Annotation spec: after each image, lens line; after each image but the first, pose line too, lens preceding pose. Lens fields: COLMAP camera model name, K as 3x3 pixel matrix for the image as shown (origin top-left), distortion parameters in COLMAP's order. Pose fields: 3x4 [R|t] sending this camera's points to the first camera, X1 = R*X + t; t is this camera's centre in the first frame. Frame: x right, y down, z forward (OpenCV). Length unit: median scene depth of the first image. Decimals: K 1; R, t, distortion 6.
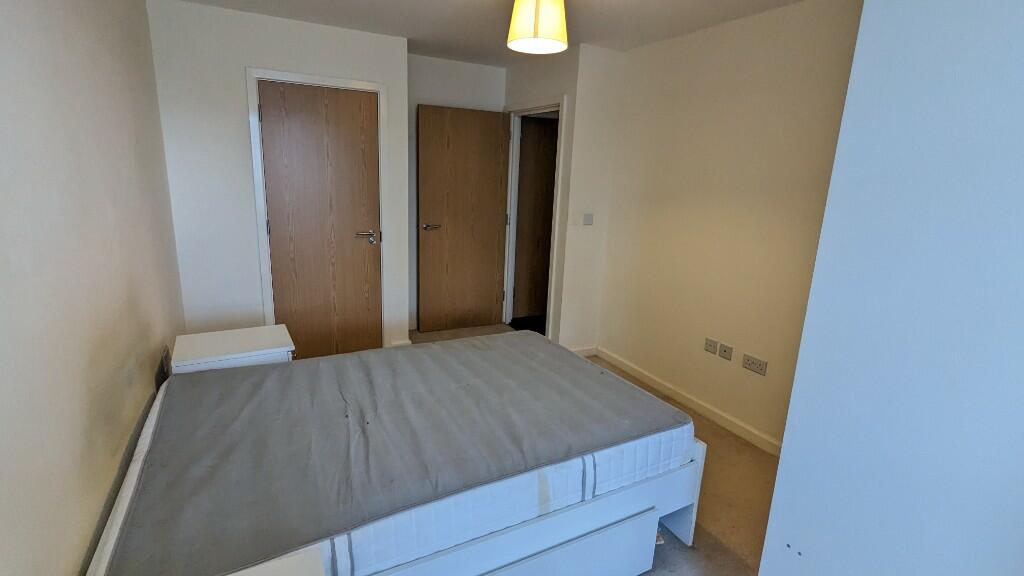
lens RADIAL K [[488.0, 0, 510.2], [0, 488.0, 286.4], [0, 0, 1]] dist [0.011437, -0.000070]
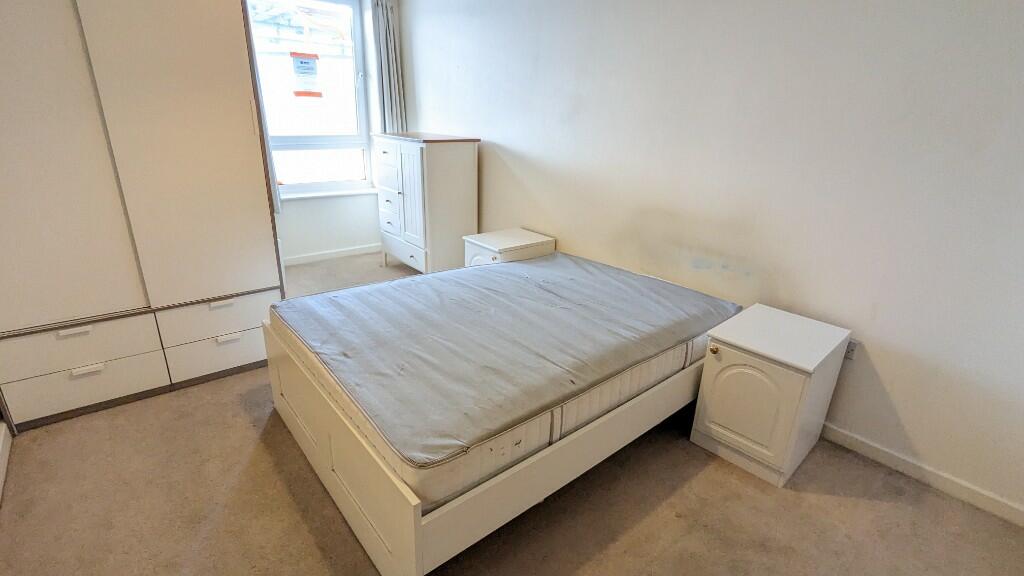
lens RADIAL K [[488.0, 0, 510.2], [0, 488.0, 286.4], [0, 0, 1]] dist [0.011437, -0.000070]
pose [[-0.976606, 0.001912, -0.215027, 0.050602], [-0.115486, 0.838849, 0.531973, -0.311579], [0.181393, 0.544361, -0.819004, 1.443002]]
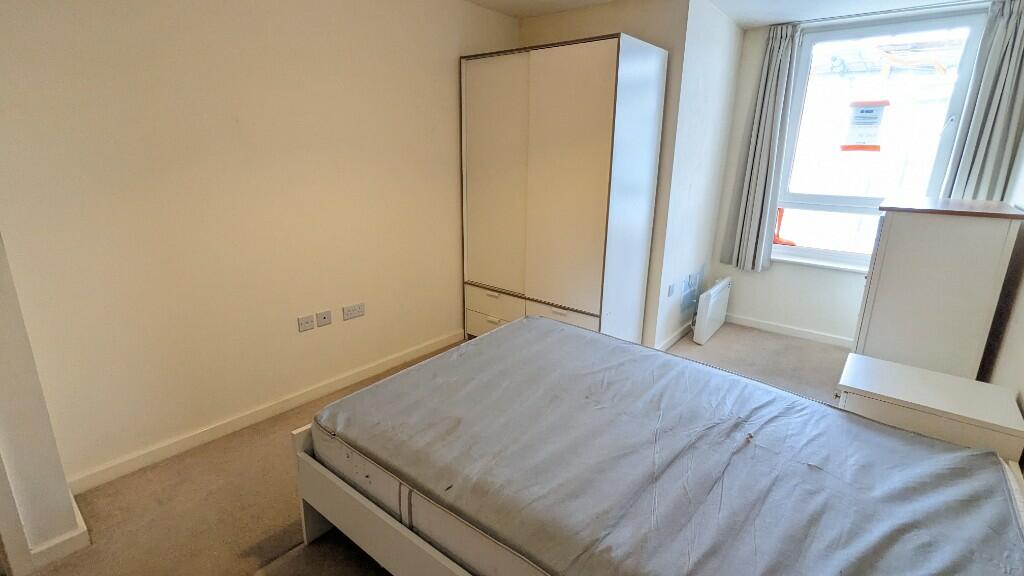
lens RADIAL K [[488.0, 0, 510.2], [0, 488.0, 286.4], [0, 0, 1]] dist [0.011437, -0.000070]
pose [[-0.386582, -0.293314, 0.874369, -0.558665], [0.174546, 0.907673, 0.381658, -0.243580], [-0.905587, 0.300160, -0.299694, 1.040050]]
